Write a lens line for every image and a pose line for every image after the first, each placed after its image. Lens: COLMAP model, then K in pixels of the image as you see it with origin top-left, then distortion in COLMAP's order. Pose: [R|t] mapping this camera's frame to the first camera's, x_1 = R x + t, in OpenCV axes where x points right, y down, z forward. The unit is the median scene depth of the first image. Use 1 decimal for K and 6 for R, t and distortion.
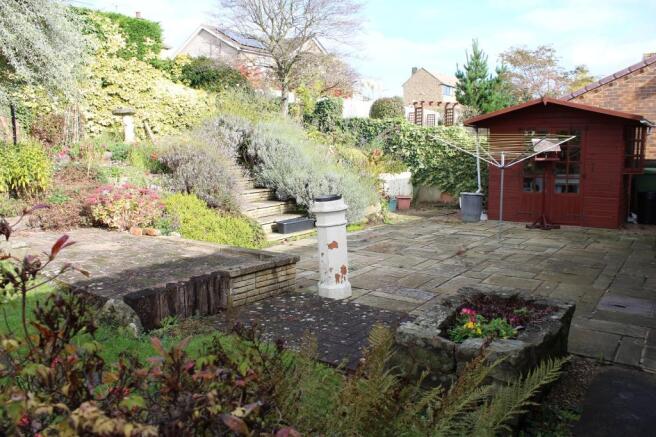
lens RADIAL K [[556.3, 0, 326.5], [0, 556.3, 221.1], [0, 0, 1]] dist [-0.112642, 0.105316]
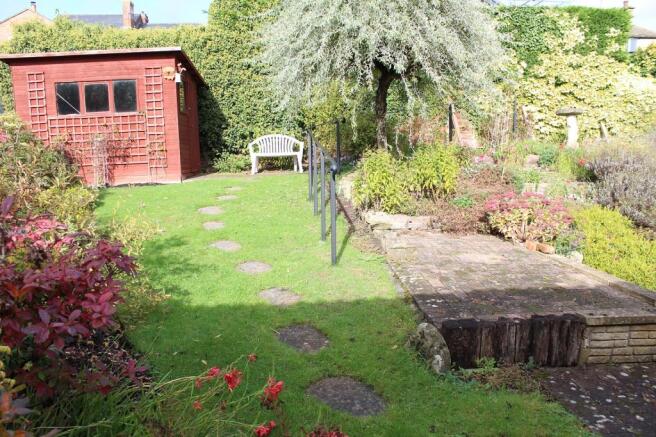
lens RADIAL K [[556.3, 0, 327.1], [0, 556.3, 224.3], [0, 0, 1]] dist [-0.112642, 0.105316]
pose [[0.677654, 0.105815, -0.727728, 0.077569], [-0.101829, 0.993562, 0.049646, -0.025784], [0.728296, 0.040461, 0.684067, 0.136011]]
